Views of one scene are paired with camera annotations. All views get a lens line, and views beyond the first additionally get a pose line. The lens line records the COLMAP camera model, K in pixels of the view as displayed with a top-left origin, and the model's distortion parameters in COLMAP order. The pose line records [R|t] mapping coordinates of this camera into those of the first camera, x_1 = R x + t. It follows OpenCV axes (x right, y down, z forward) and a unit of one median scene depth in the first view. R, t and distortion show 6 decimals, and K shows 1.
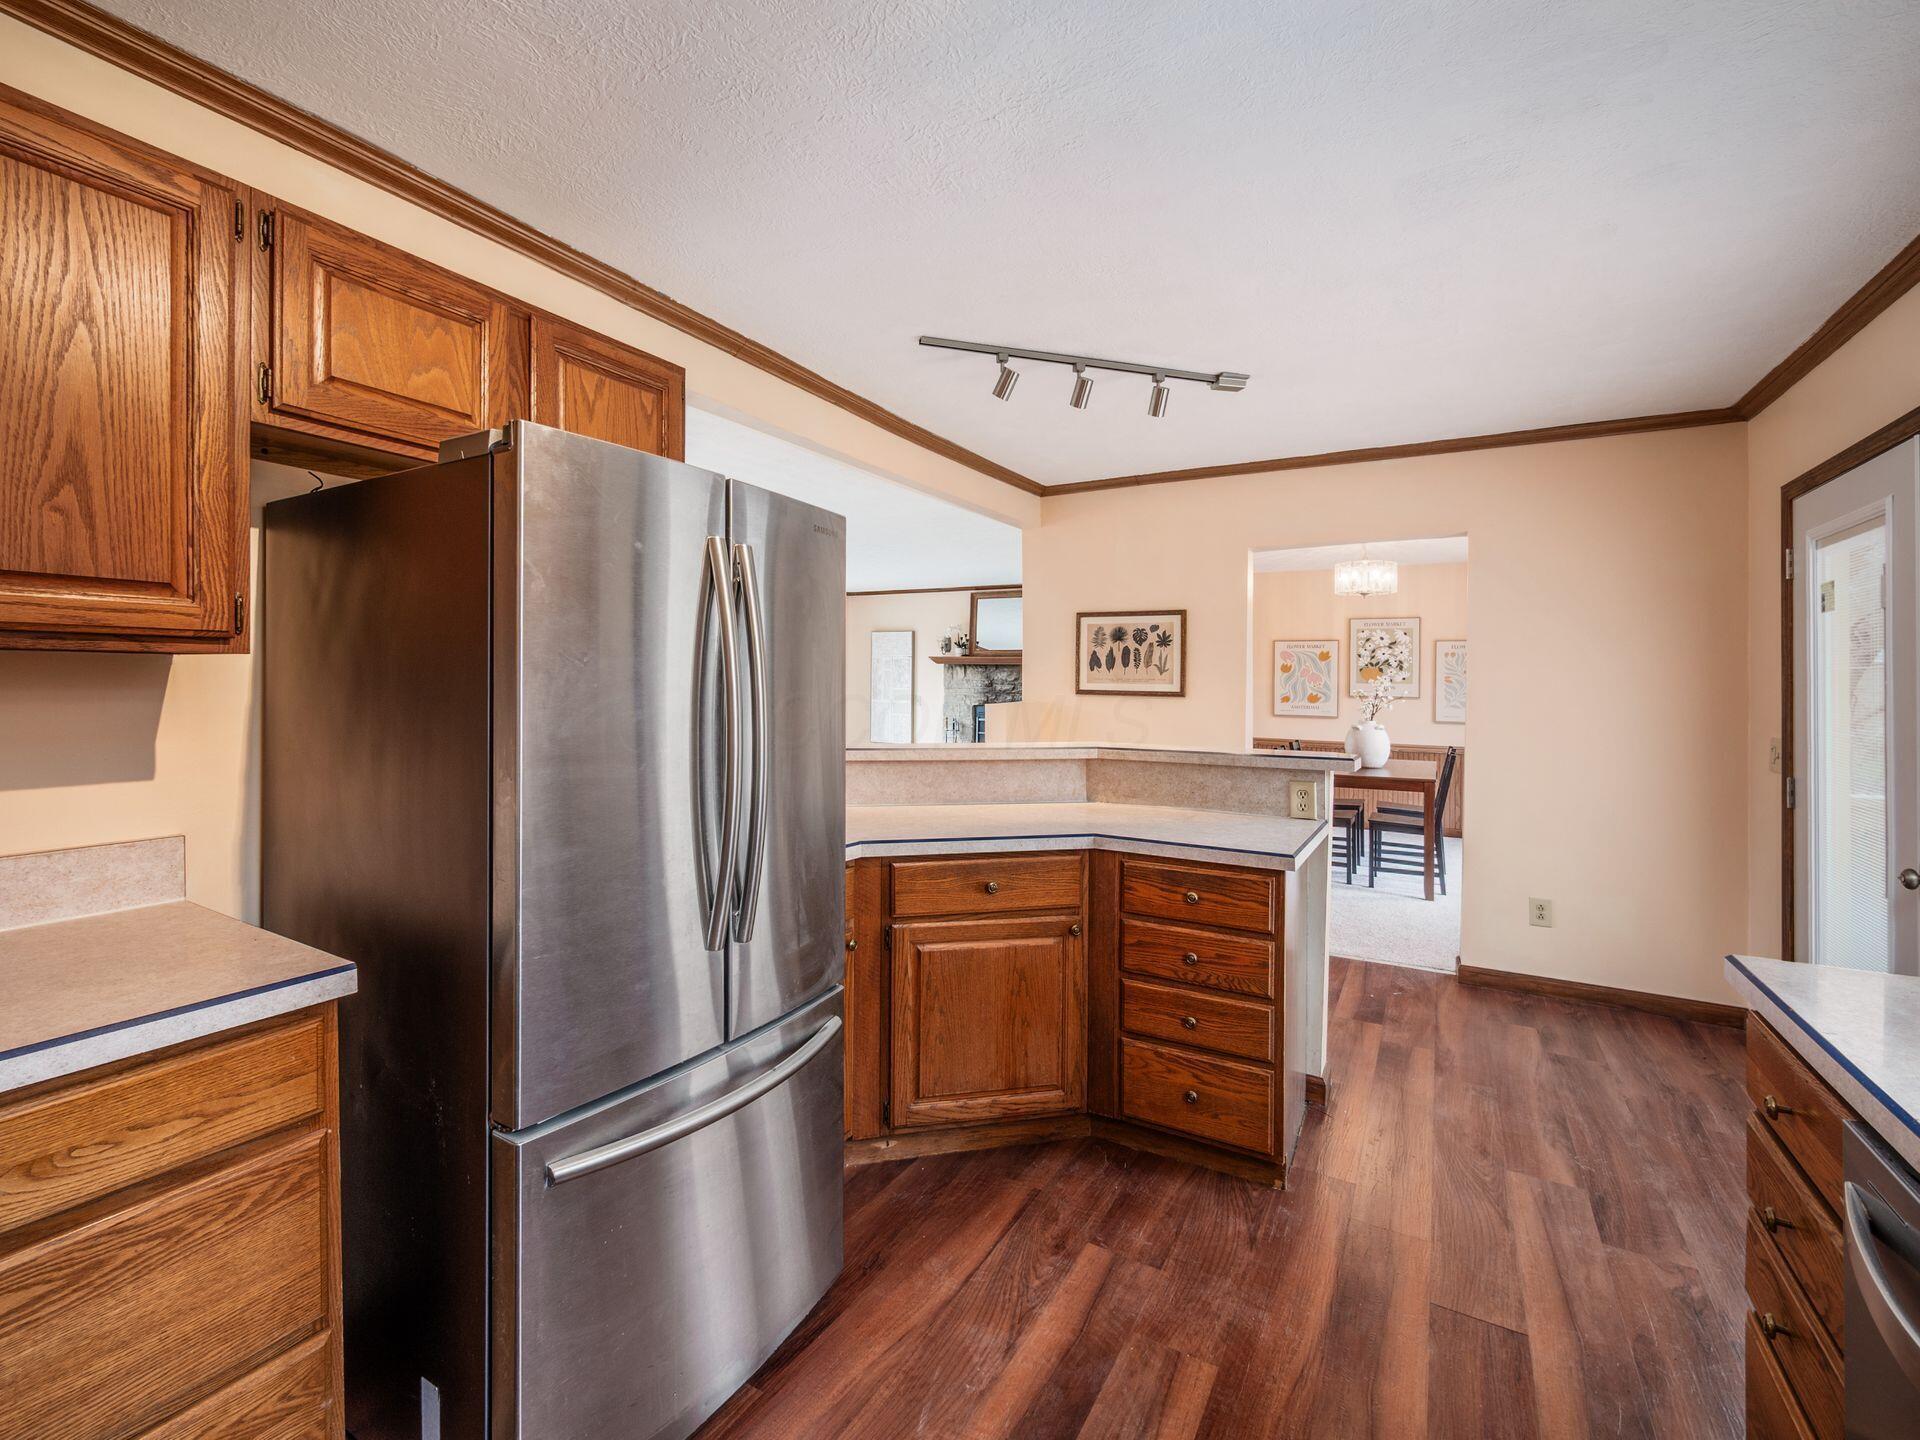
lens RADIAL K [[838.0, 0, 934.2], [0, 838.0, 675.1], [0, 0, 1]] dist [0.002816, 0.000644]
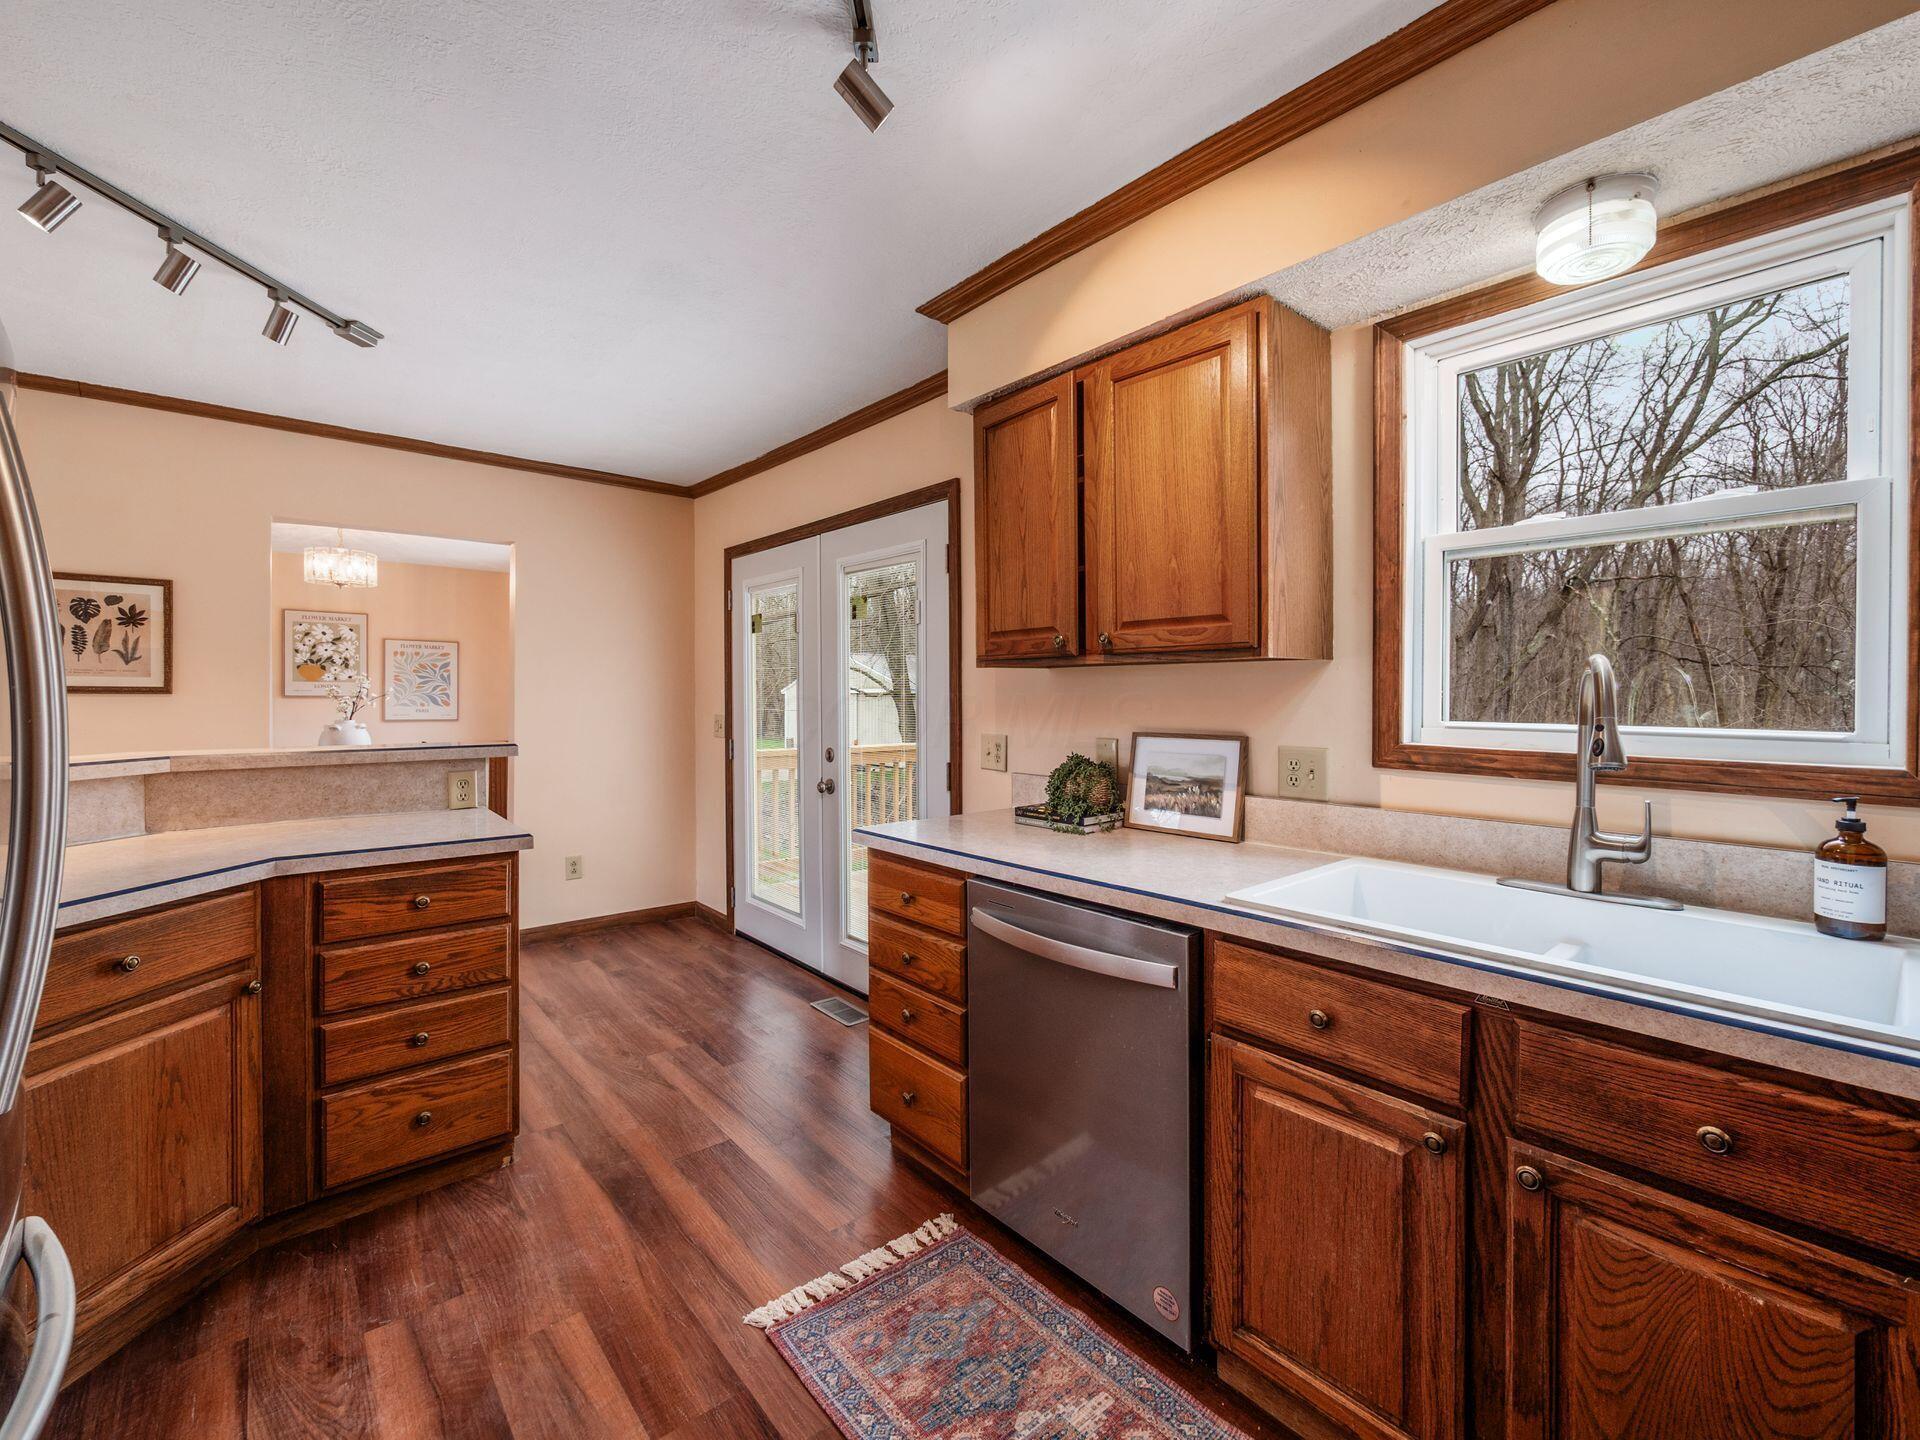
lens RADIAL K [[838.0, 0, 934.2], [0, 838.0, 675.1], [0, 0, 1]] dist [0.002816, 0.000644]
pose [[0.339410, 0.012846, 0.940551, -0.348971], [-0.008545, 0.999908, -0.010573, 0.021164], [-0.940600, -0.004448, 0.339488, 0.154321]]
